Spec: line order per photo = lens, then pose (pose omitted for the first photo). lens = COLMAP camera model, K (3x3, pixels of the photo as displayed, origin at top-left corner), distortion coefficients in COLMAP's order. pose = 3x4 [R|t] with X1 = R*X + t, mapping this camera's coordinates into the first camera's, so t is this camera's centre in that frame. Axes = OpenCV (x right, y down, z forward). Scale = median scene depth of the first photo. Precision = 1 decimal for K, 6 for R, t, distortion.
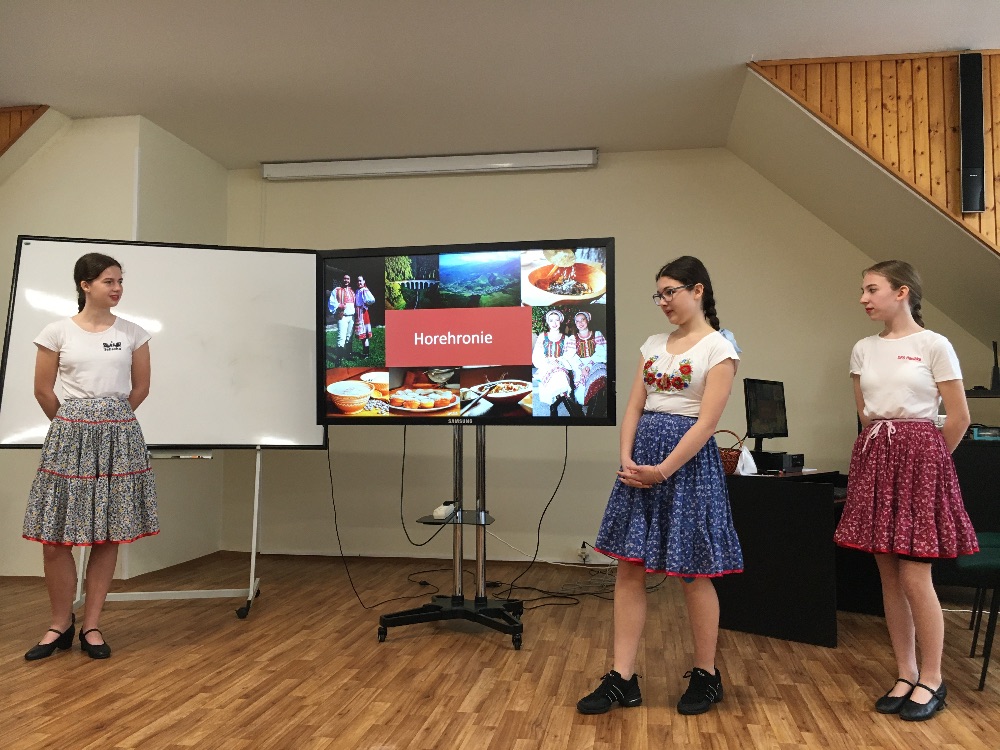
lens RADIAL K [[860.1, 0, 499.0], [0, 860.1, 372.6], [0, 0, 1]] dist [0.082148, -0.114051]
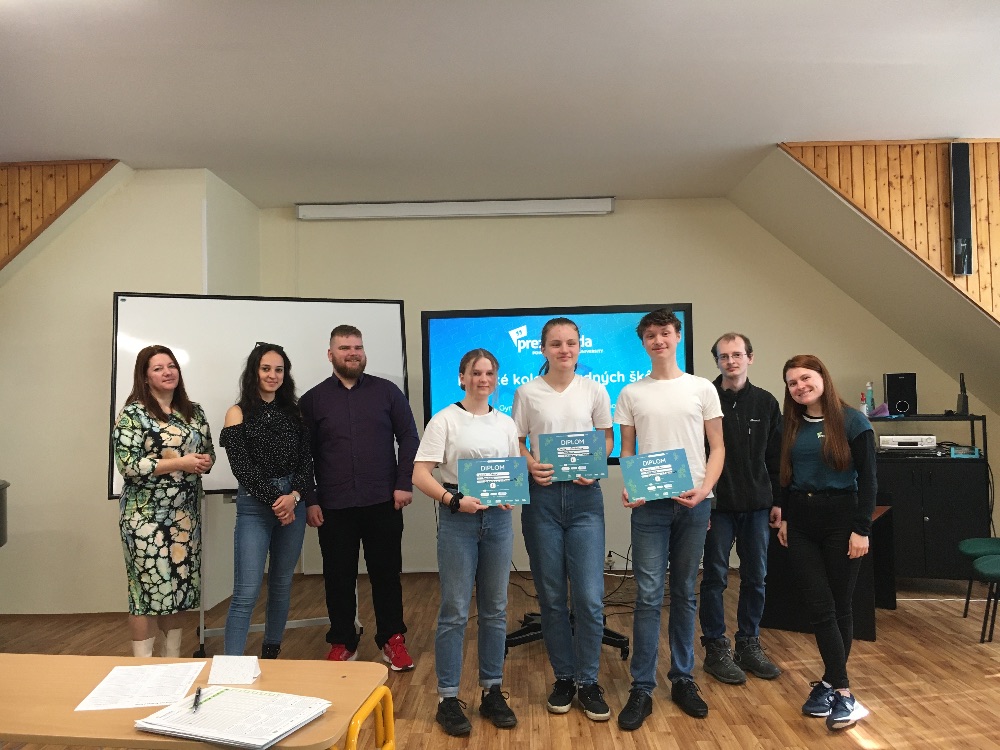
lens RADIAL K [[860.1, 0, 499.0], [0, 860.1, 372.6], [0, 0, 1]] dist [0.082148, -0.114051]
pose [[0.990019, -0.018760, 0.139683, -0.266803], [0.015490, 0.999581, 0.024463, -0.087737], [-0.140083, -0.022055, 0.989894, -0.113220]]
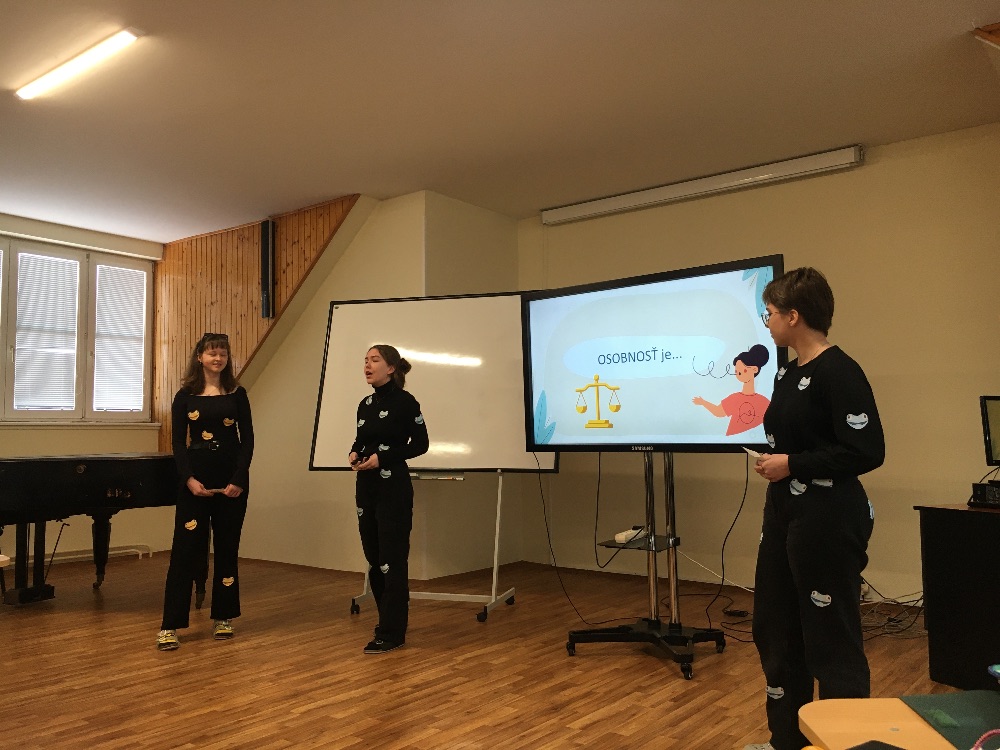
lens RADIAL K [[857.3, 0, 500.0], [0, 857.3, 375.0], [0, 0, 1]] dist [0.076122, -0.104316]
pose [[0.879188, -0.046501, -0.474201, 0.281535], [0.039760, 0.998915, -0.024237, -0.011973], [0.474814, 0.002454, 0.880083, 0.017696]]
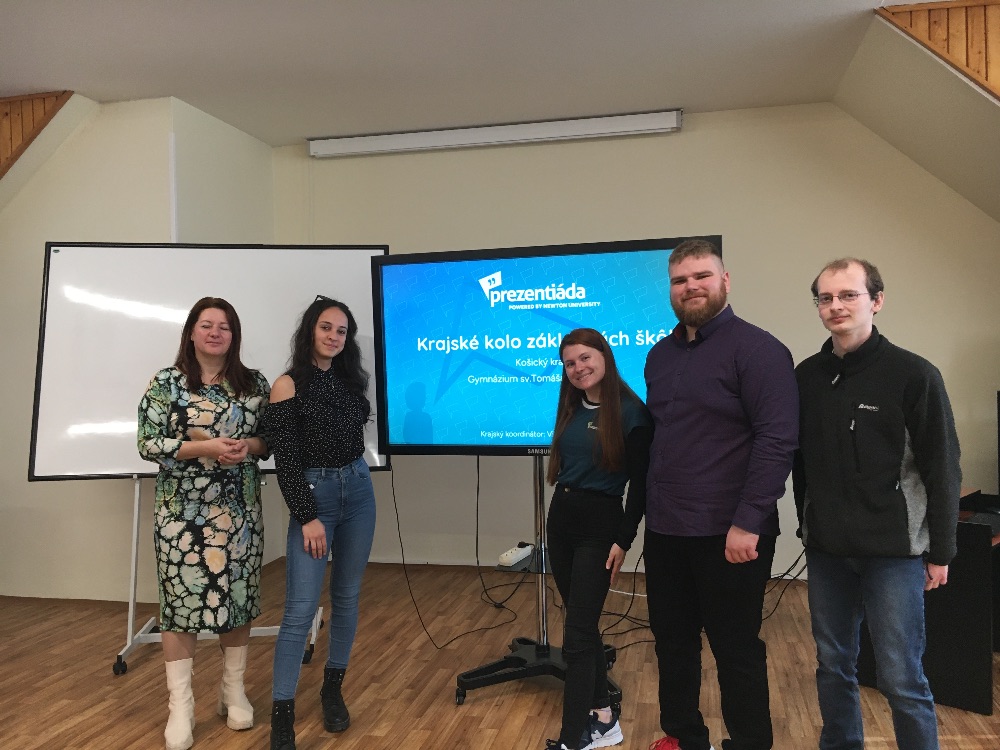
lens RADIAL K [[857.3, 0, 500.0], [0, 857.3, 375.0], [0, 0, 1]] dist [0.076122, -0.104316]
pose [[0.997824, -0.021012, -0.062497, -0.029423], [0.025389, 0.997218, 0.070088, -0.078562], [0.060851, -0.071523, 0.995581, 0.133253]]
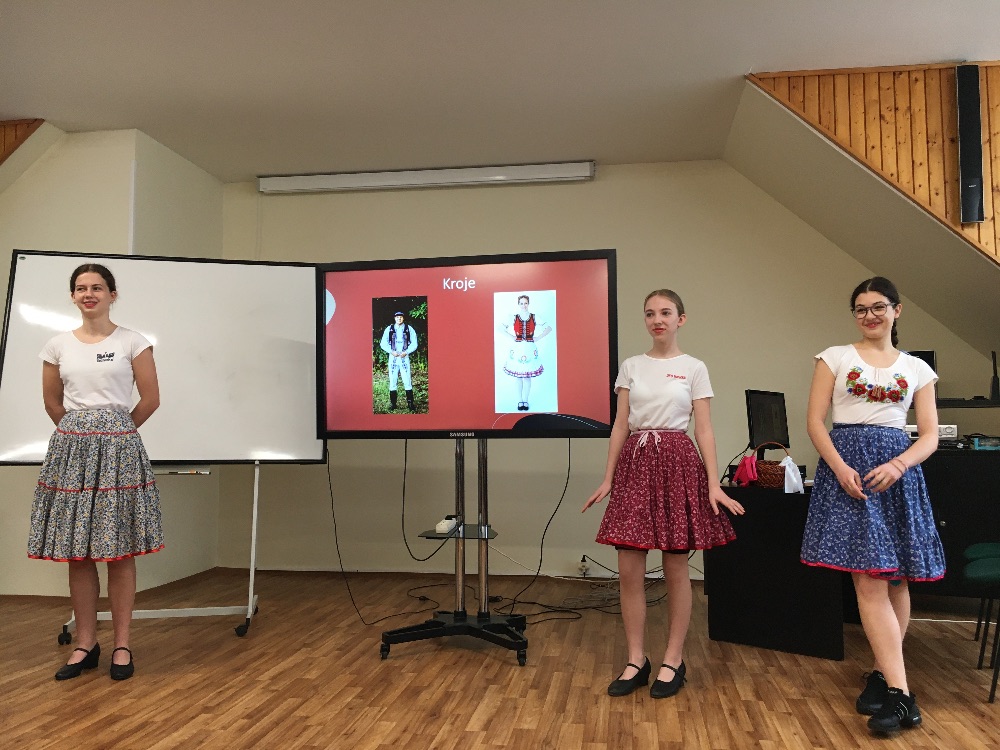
lens RADIAL K [[860.1, 0, 499.0], [0, 860.1, 372.6], [0, 0, 1]] dist [0.082148, -0.114051]
pose [[0.999924, -0.005871, 0.010834, -0.012168], [0.006030, 0.999874, -0.014714, -0.000036], [-0.010746, 0.014778, 0.999833, 0.006210]]
